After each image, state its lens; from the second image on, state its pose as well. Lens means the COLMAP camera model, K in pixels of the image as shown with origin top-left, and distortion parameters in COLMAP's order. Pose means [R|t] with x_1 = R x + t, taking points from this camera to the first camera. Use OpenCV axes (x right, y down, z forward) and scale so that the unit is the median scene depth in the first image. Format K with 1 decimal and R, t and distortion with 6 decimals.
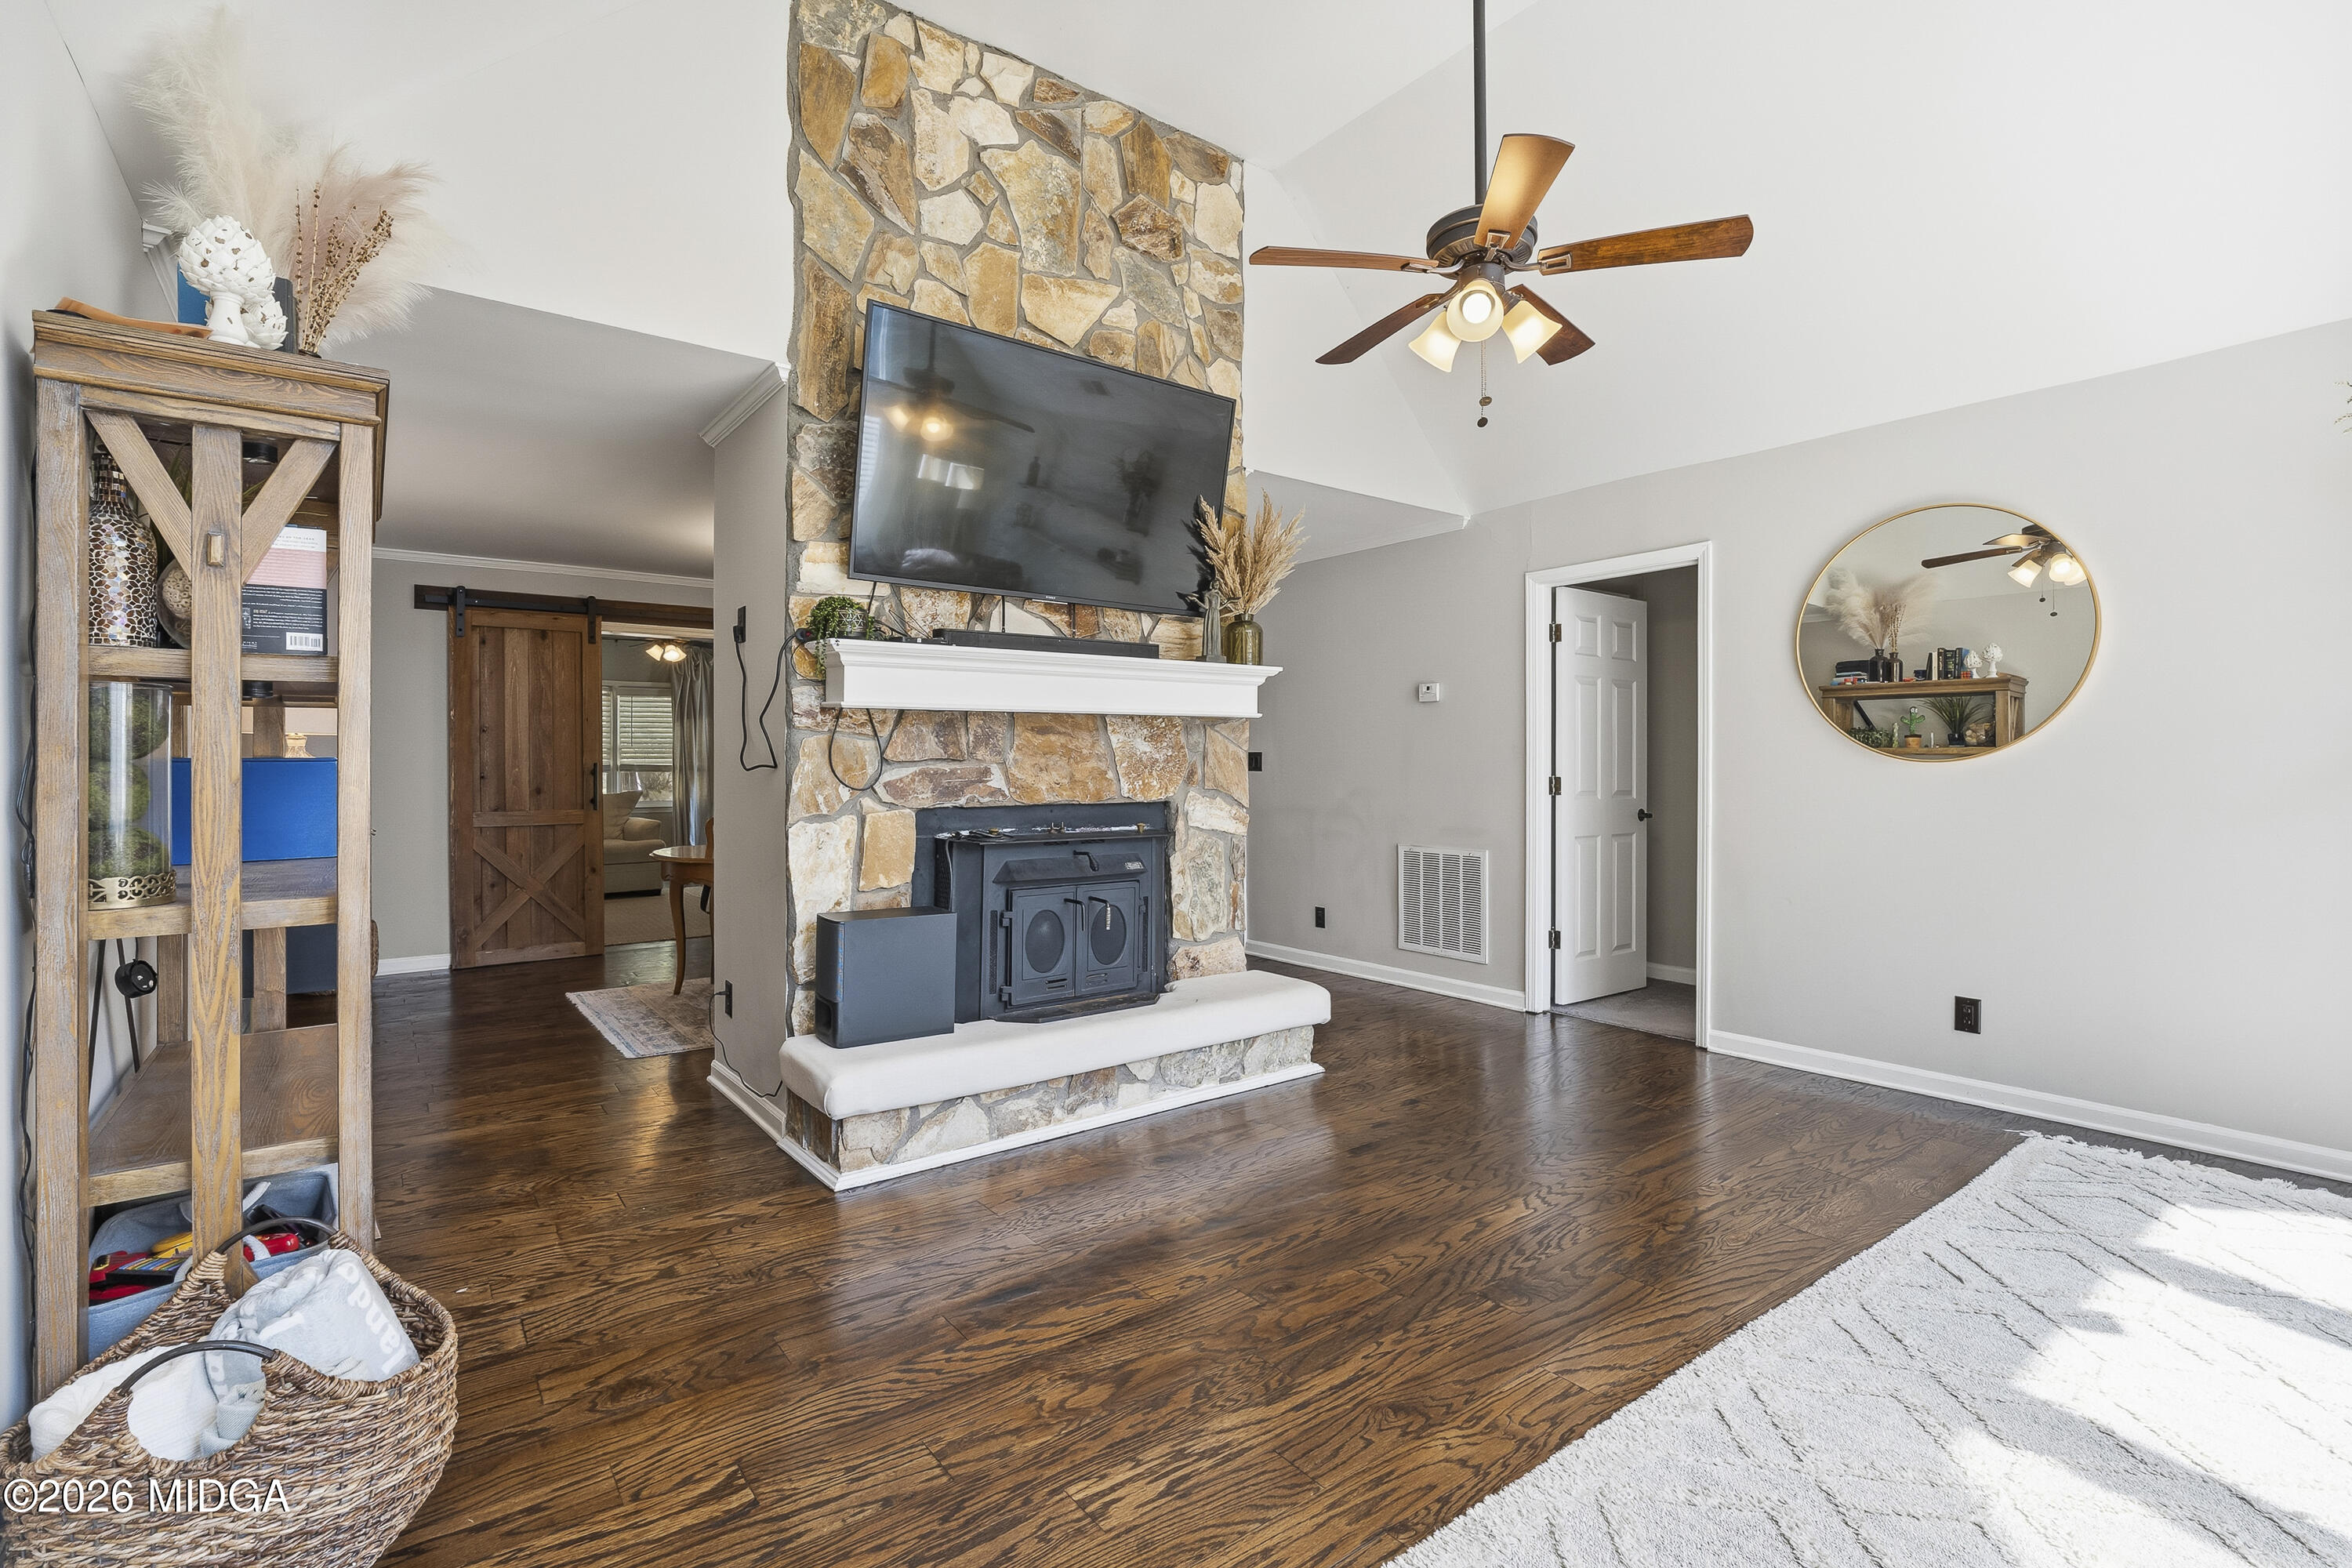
lens RADIAL K [[1070.7, 0, 1171.1], [0, 1070.7, 758.3], [0, 0, 1]] dist [-0.009920, -0.000098]
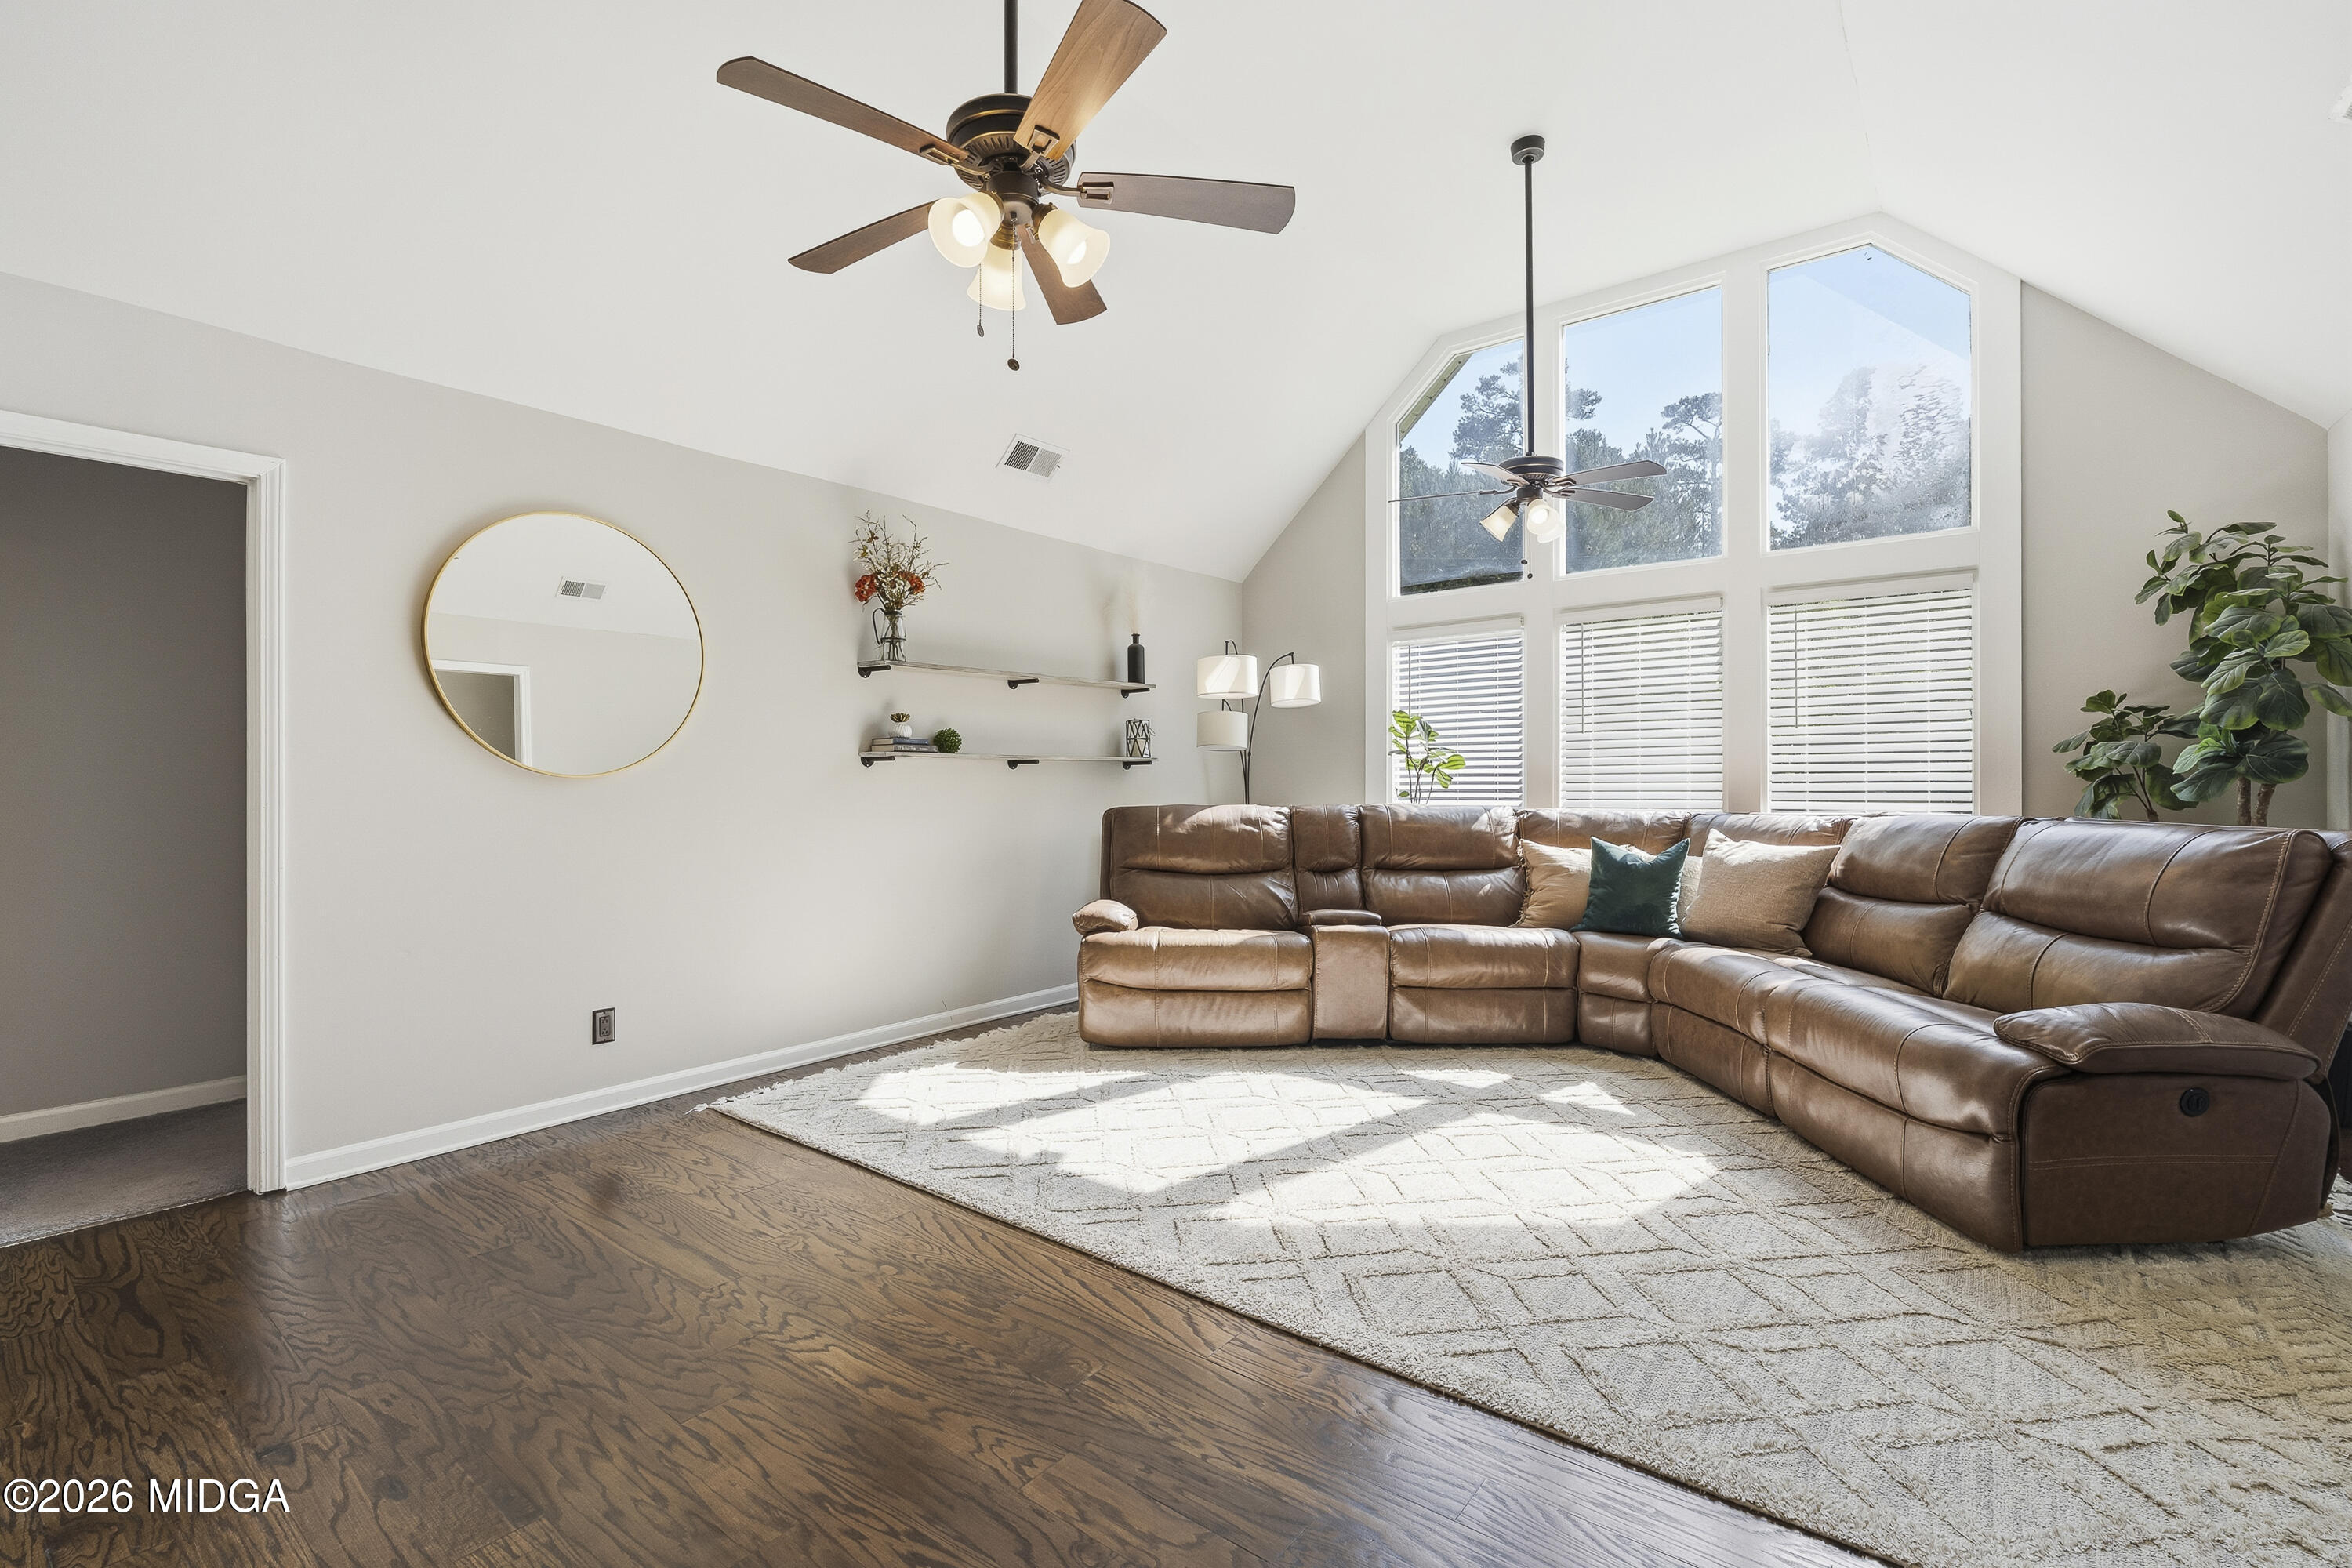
lens RADIAL K [[1067.4, 0, 1167.3], [0, 1067.4, 772.7], [0, 0, 1]] dist [-0.008487, -0.000043]
pose [[-0.238450, 0.005707, 0.971138, -0.357302], [-0.000522, 0.999982, -0.006005, 0.005522], [-0.971155, -0.001939, -0.238443, 0.705463]]
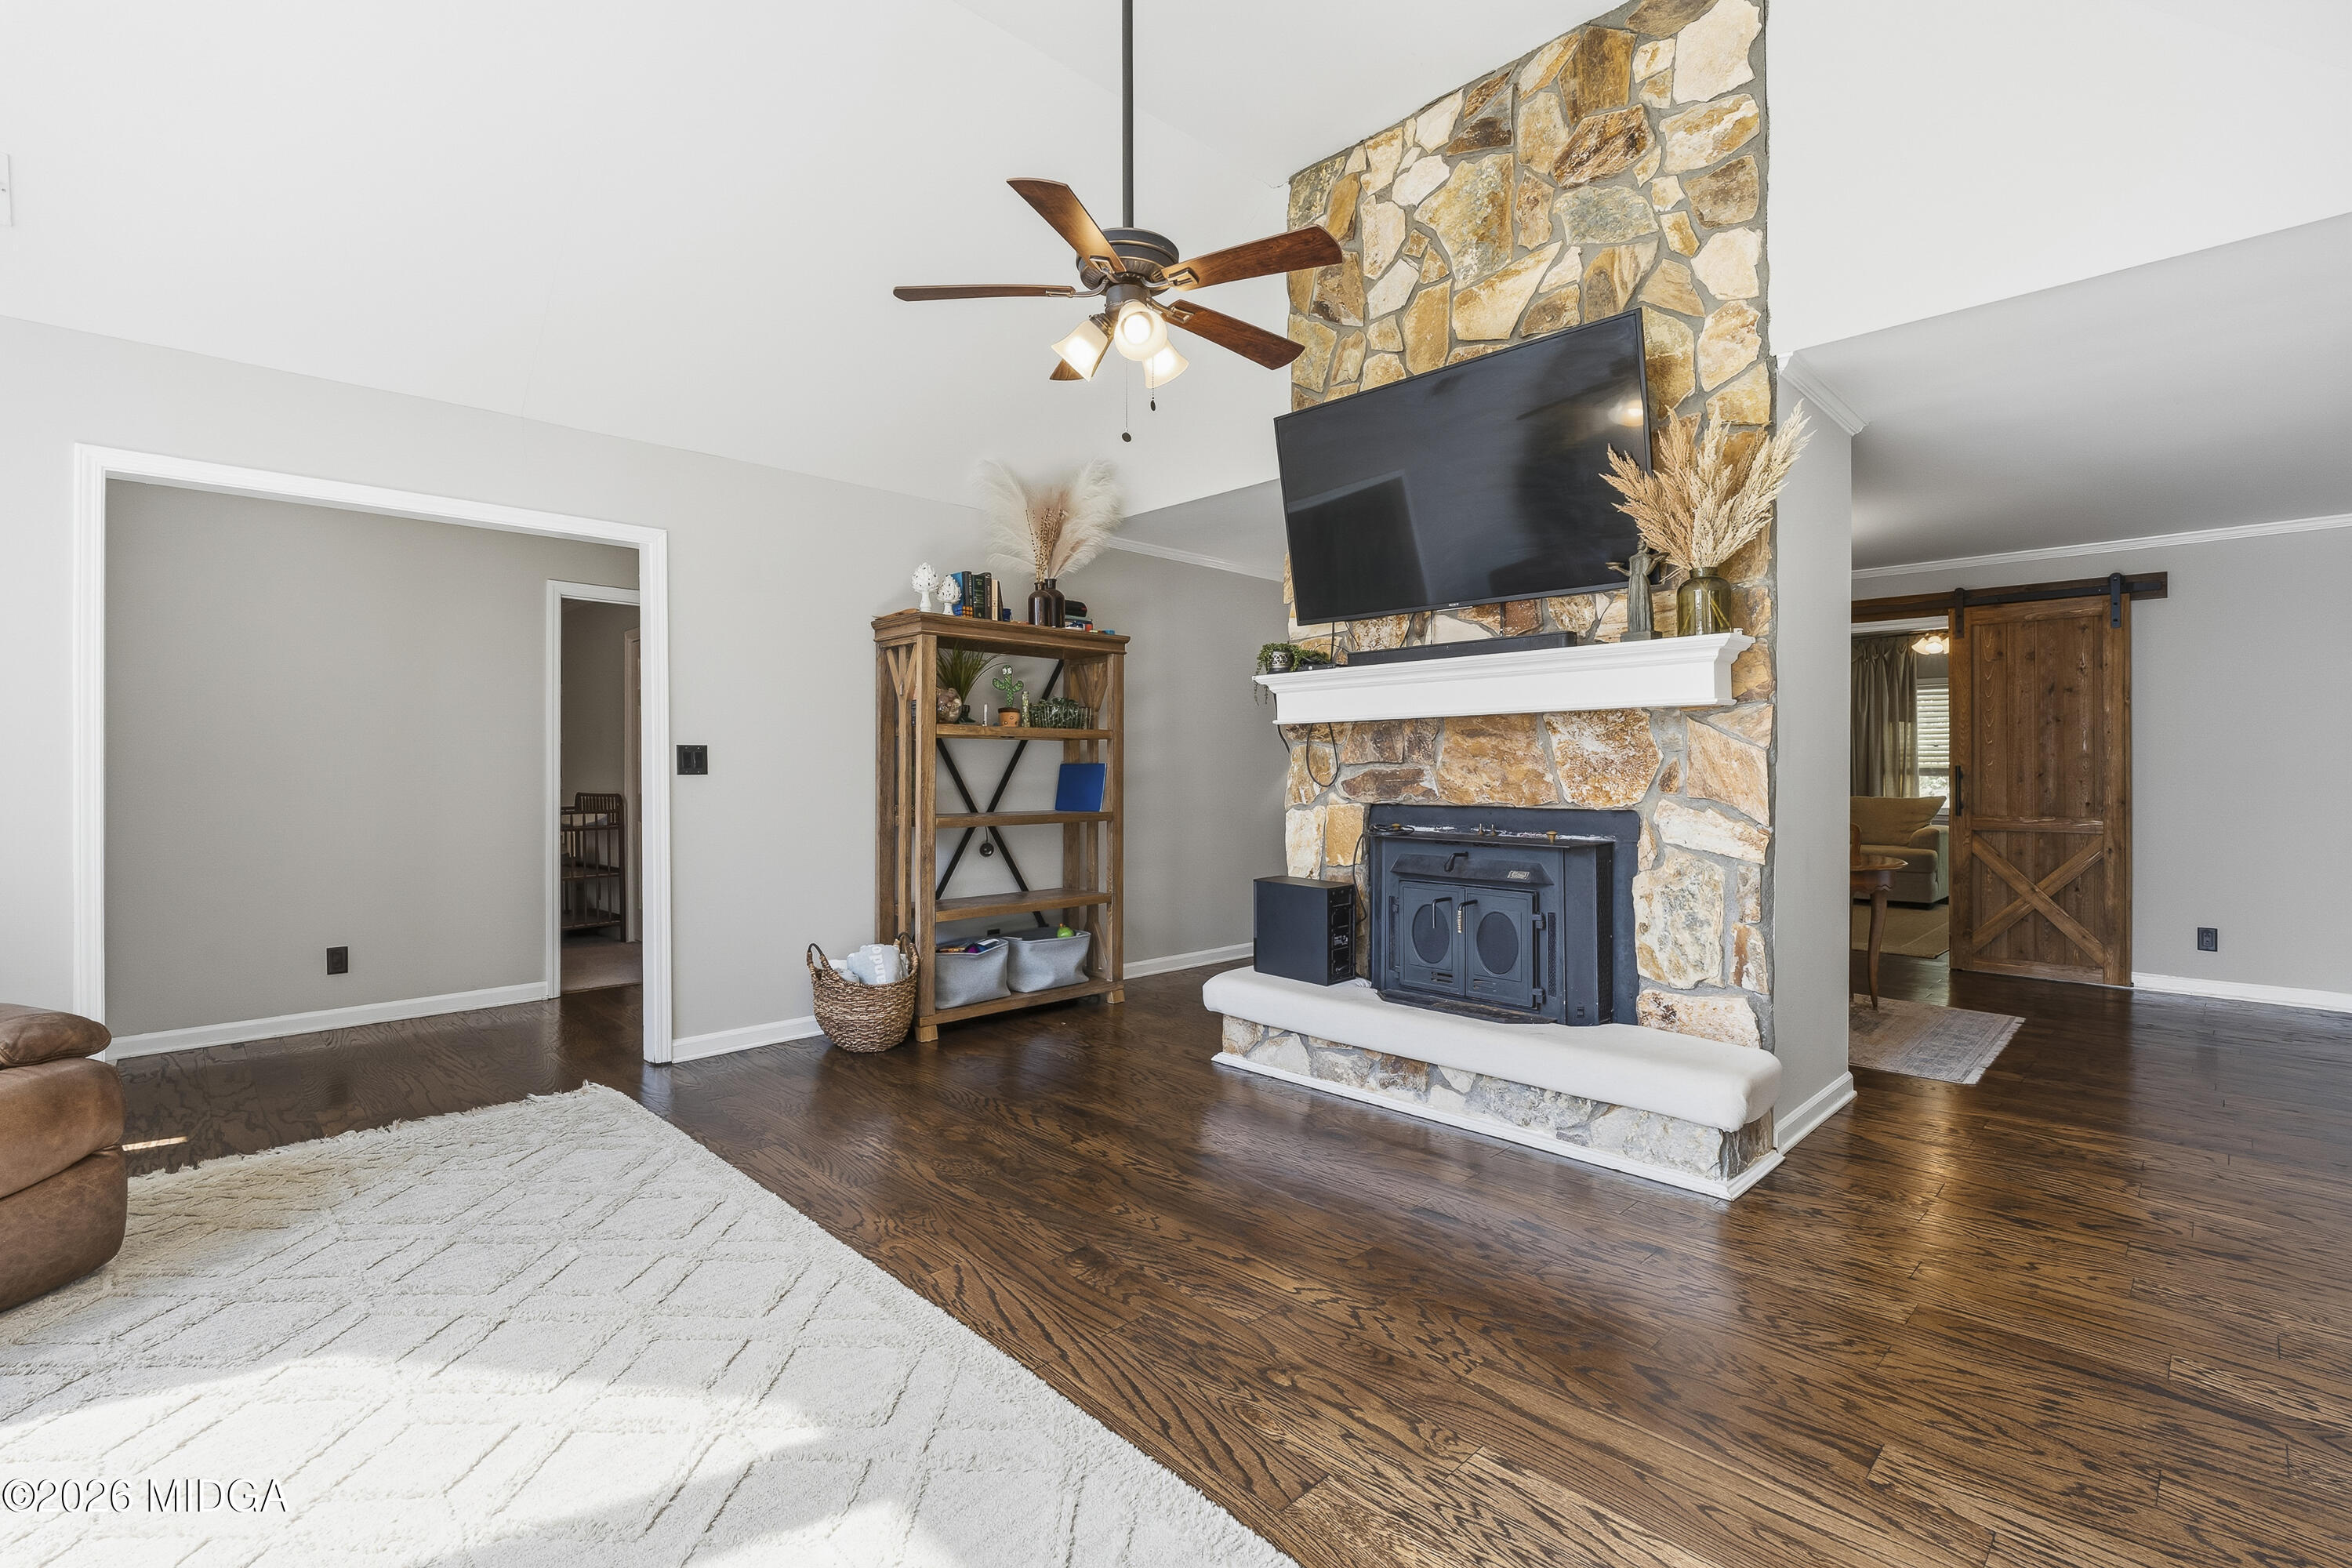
lens RADIAL K [[1067.4, 0, 1167.3], [0, 1067.4, 772.7], [0, 0, 1]] dist [-0.008487, -0.000043]
pose [[0.117501, 0.004838, -0.993061, 0.867477], [0.004722, 0.999974, 0.005431, 0.004615], [0.993062, -0.005327, 0.117475, 0.597648]]
